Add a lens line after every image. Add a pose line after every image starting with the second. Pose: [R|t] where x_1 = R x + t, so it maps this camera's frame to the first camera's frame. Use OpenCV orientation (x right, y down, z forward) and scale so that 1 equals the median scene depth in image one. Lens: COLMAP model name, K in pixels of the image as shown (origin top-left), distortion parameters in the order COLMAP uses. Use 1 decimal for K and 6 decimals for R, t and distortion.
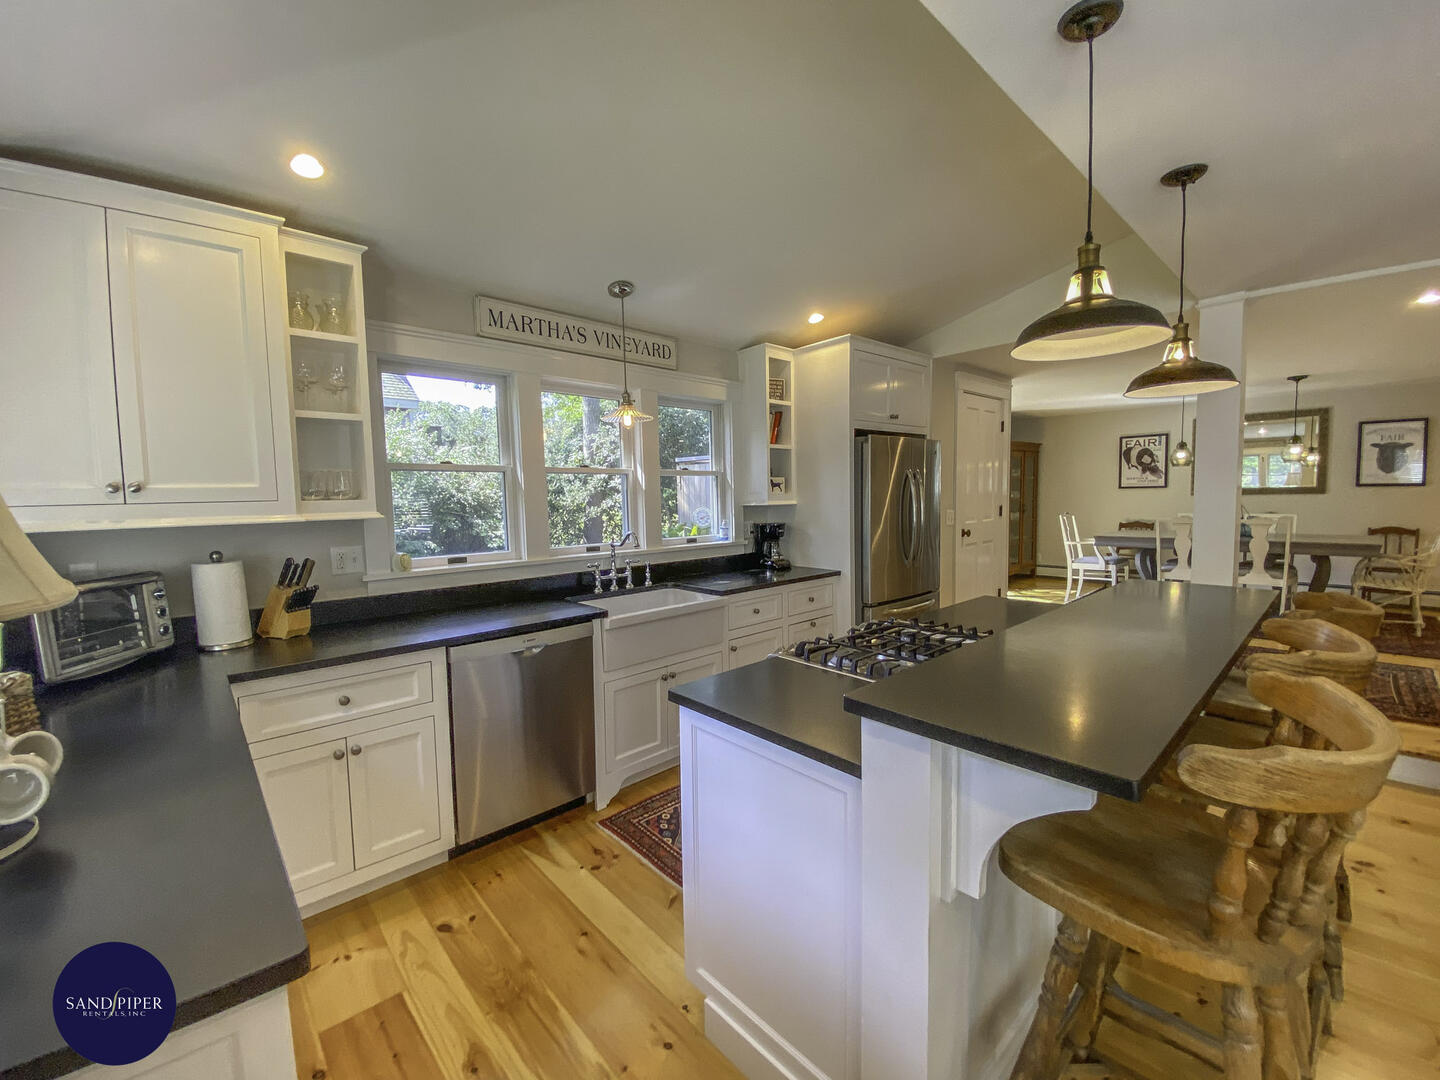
lens RADIAL K [[601.7, 0, 720.0], [0, 601.7, 546.5], [0, 0, 1]] dist [-0.000723, -0.025732]
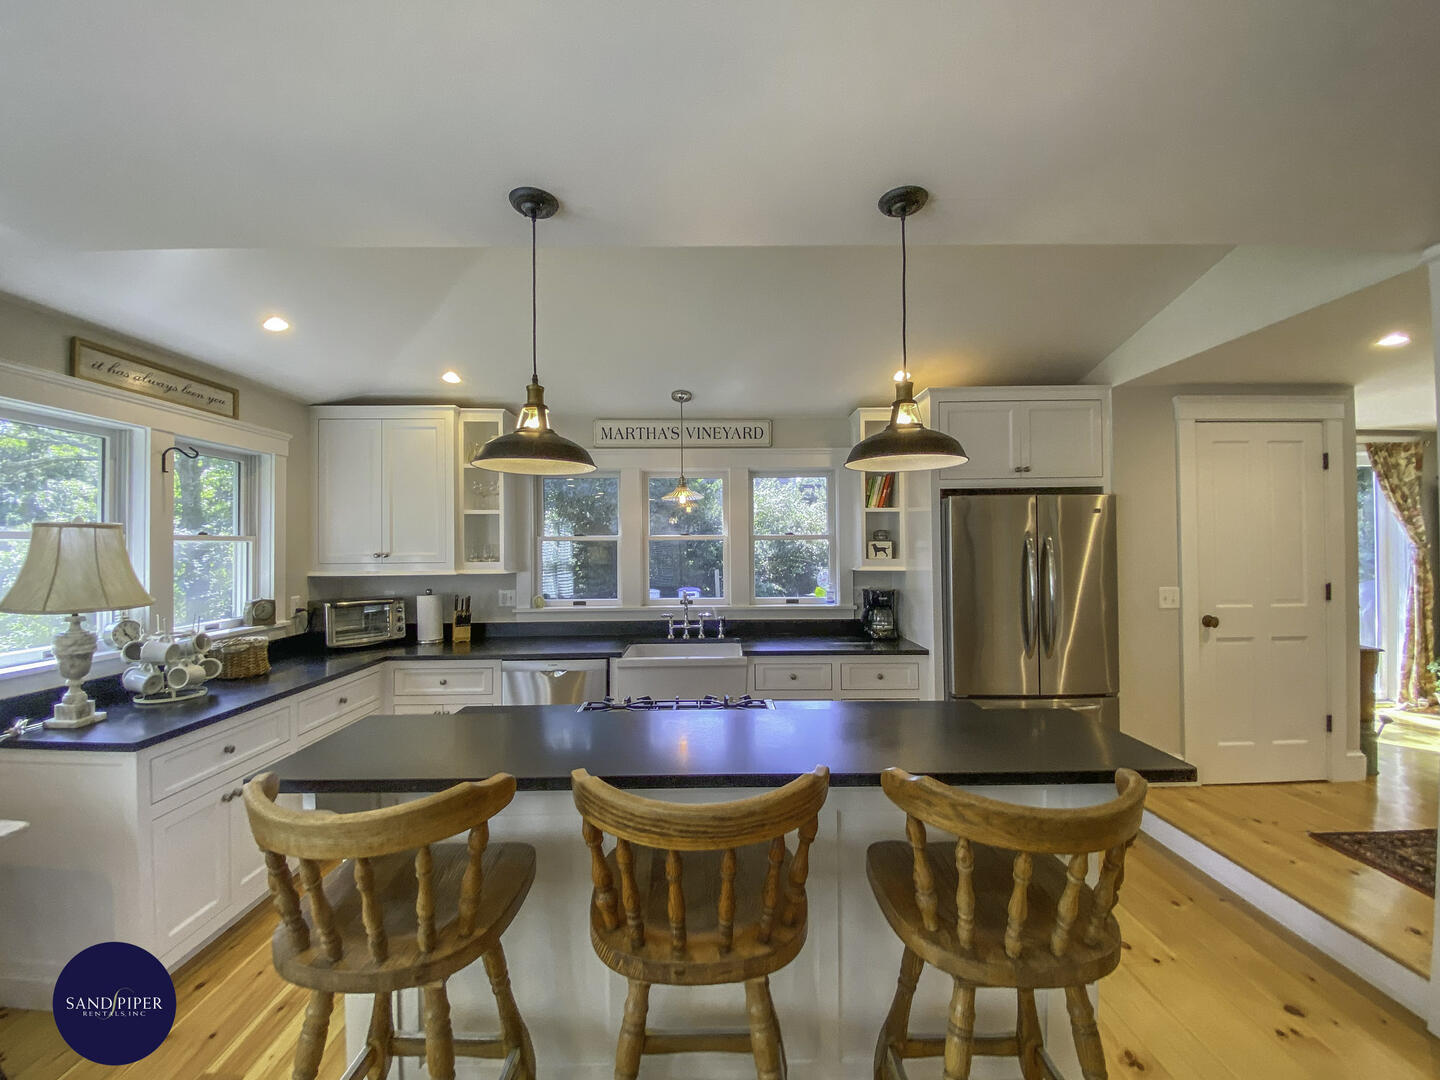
lens RADIAL K [[572.5, 0, 720.0], [0, 572.5, 540.0], [0, 0, 1]] dist [-0.030602, -0.000470]
pose [[0.740650, 0.002824, -0.671885, 0.702156], [-0.059630, 0.996322, -0.061545, -0.062273], [0.669239, 0.085647, 0.738094, 0.205287]]
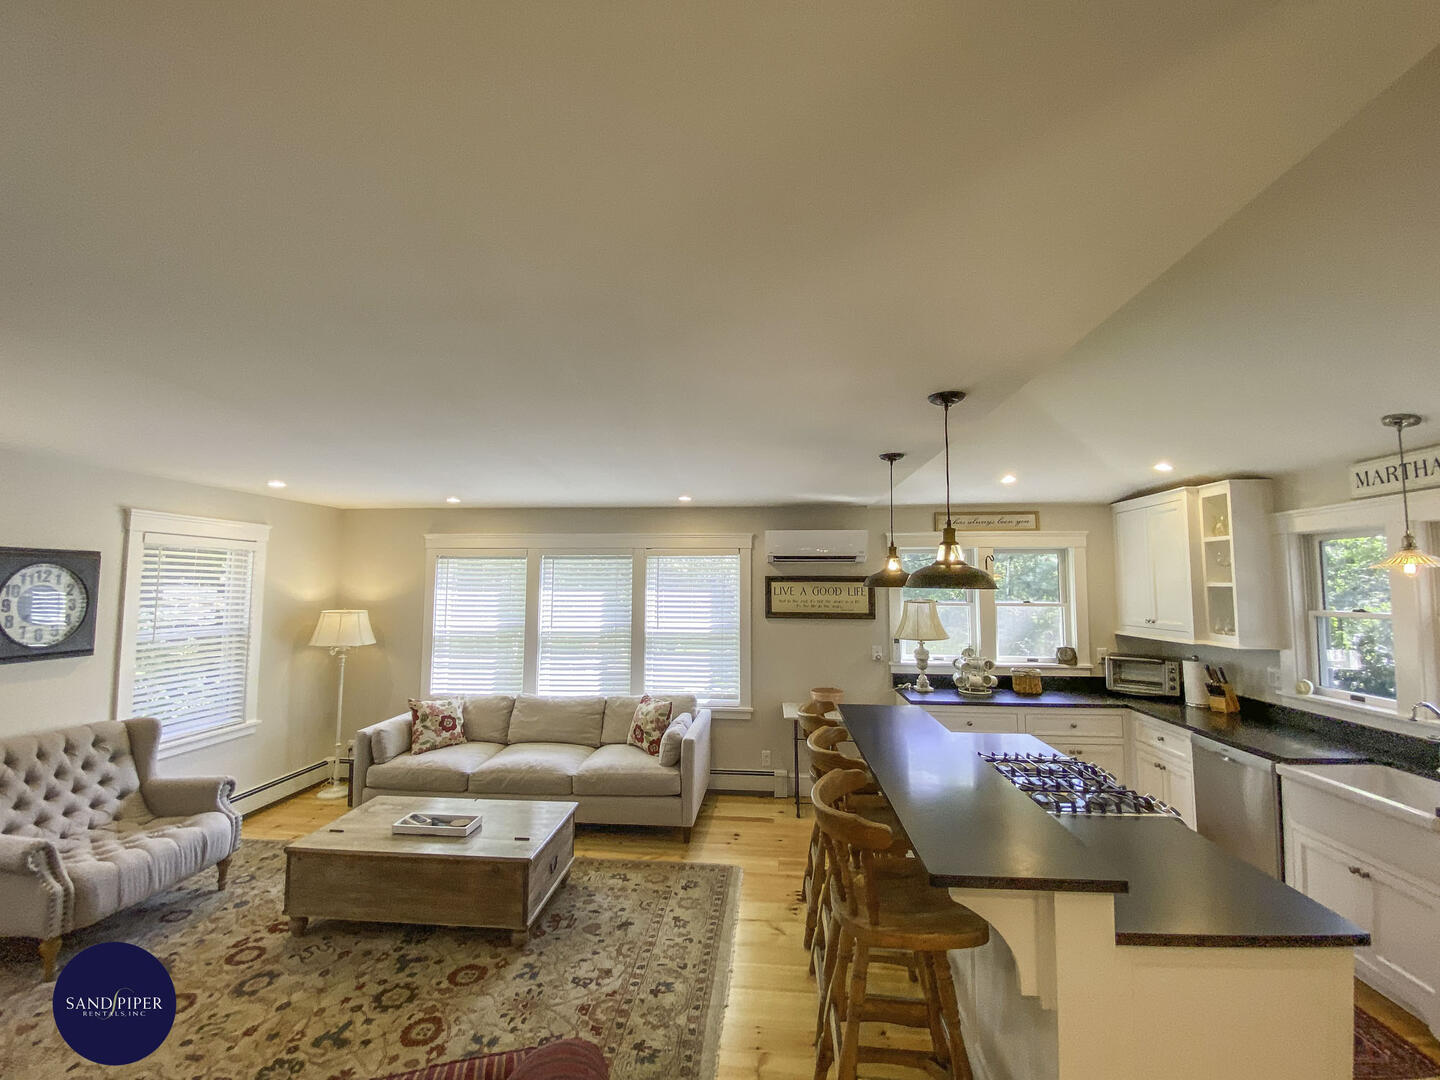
lens RADIAL K [[572.5, 0, 720.0], [0, 572.5, 540.0], [0, 0, 1]] dist [-0.030602, -0.000470]
pose [[-0.762582, -0.043459, -0.645430, 1.108544], [-0.050456, 0.998697, -0.007631, -0.199077], [0.644921, 0.026746, -0.763781, 0.981259]]
